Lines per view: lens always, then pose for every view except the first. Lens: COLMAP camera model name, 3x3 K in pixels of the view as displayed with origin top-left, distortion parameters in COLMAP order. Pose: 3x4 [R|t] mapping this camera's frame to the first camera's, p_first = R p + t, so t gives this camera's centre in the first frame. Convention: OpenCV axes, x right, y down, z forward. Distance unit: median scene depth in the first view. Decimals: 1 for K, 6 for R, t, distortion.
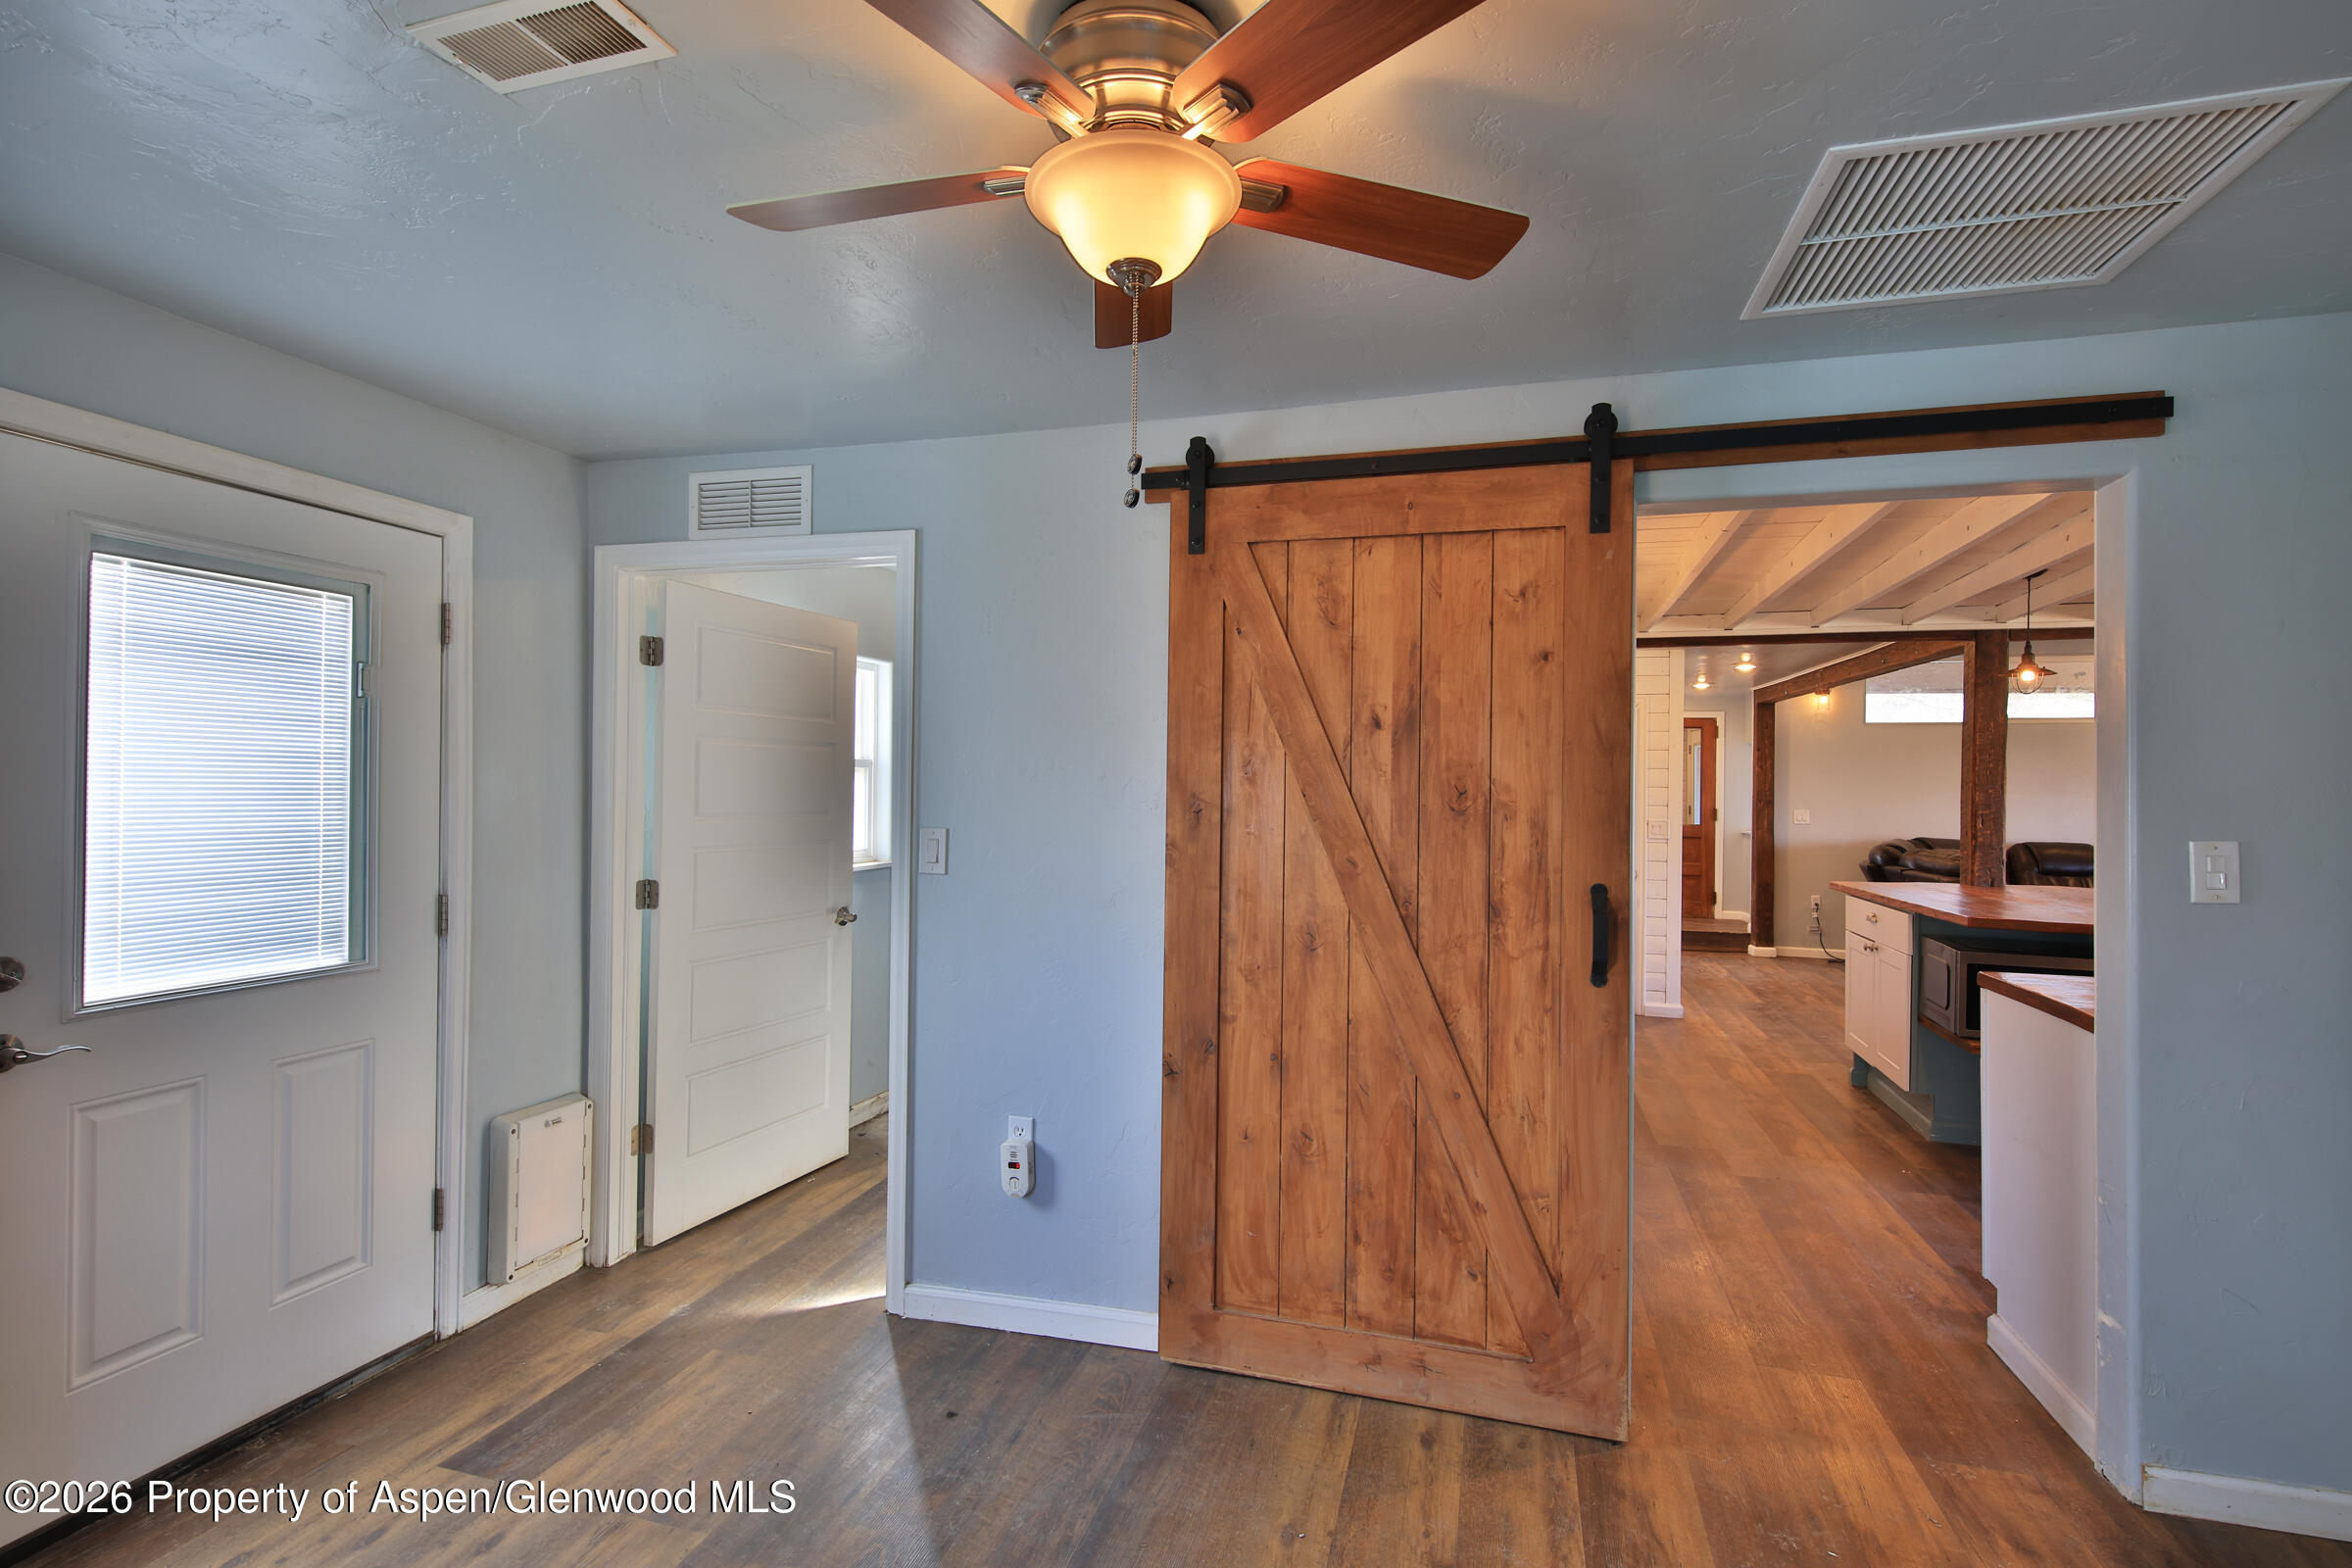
lens RADIAL K [[1090.2, 0, 1176.0], [0, 1090.2, 784.0], [0, 0, 1]] dist [-0.000826, -0.000070]
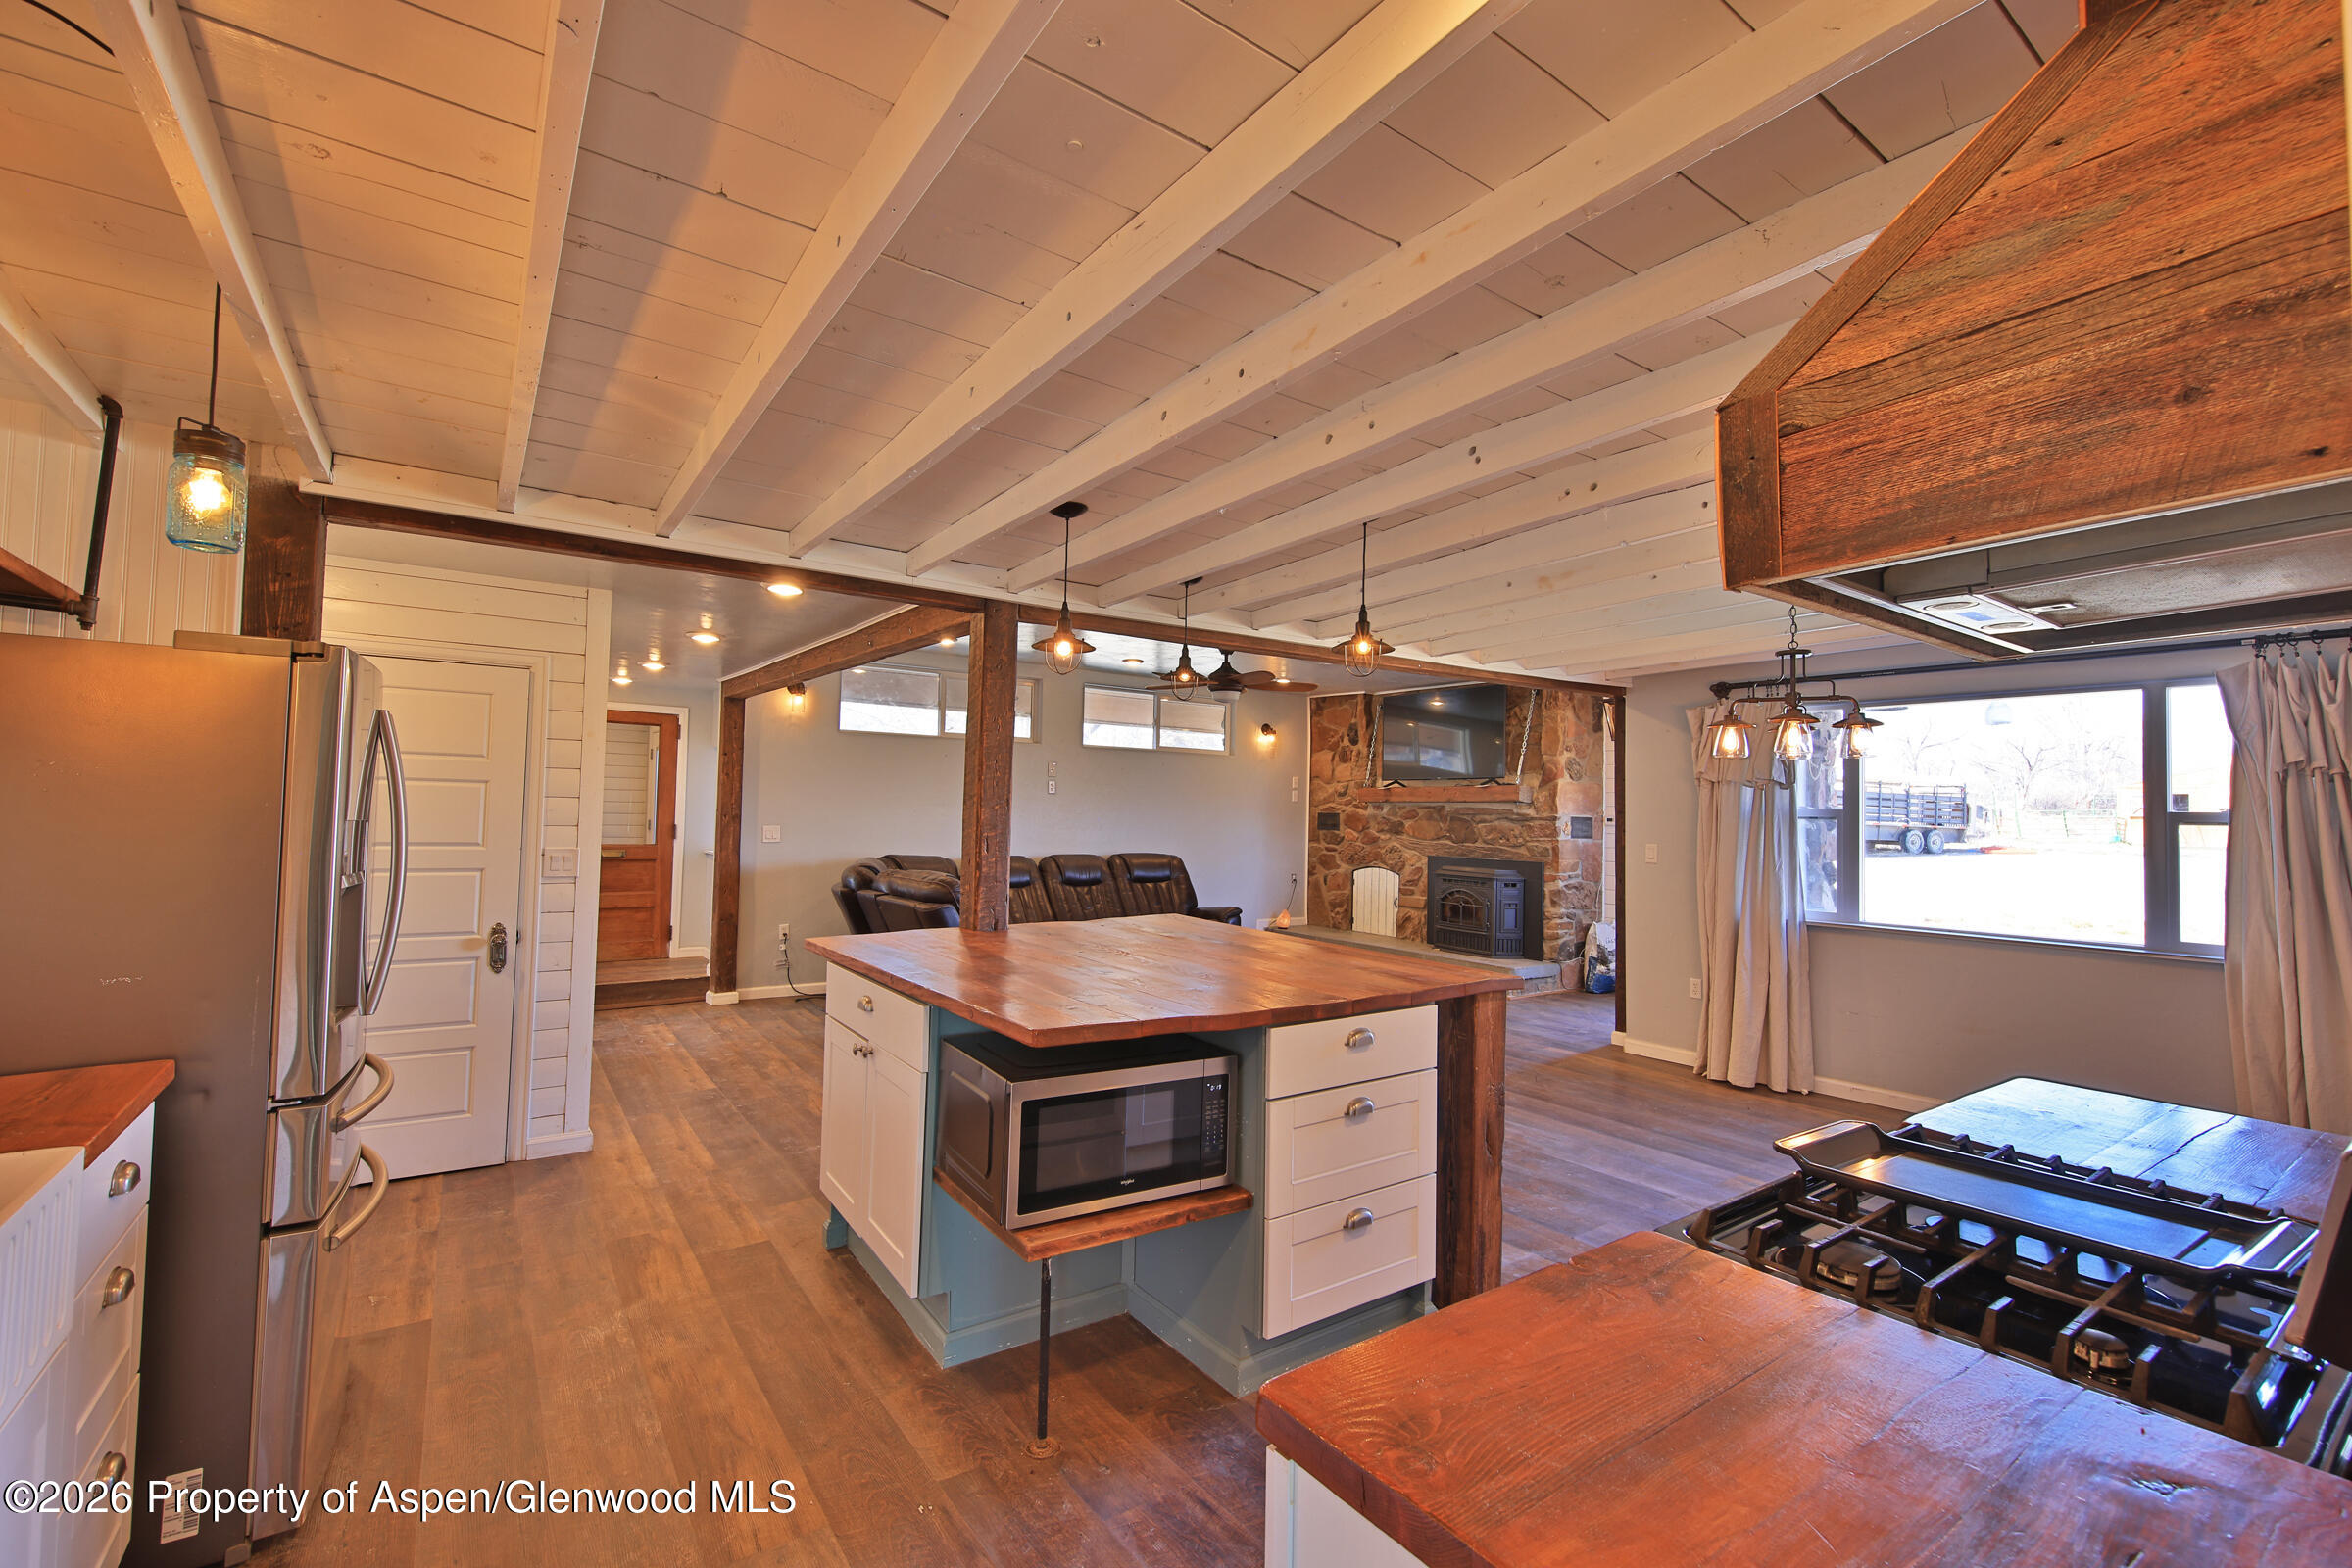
lens RADIAL K [[1014.0, 0, 1176.0], [0, 1014.0, 784.0], [0, 0, 1]] dist [0.000043, 0.000066]
pose [[0.623329, 0.027779, 0.781466, 0.180768], [-0.018472, 0.999613, -0.020799, 0.001781], [-0.781741, -0.001471, 0.623601, 0.309941]]
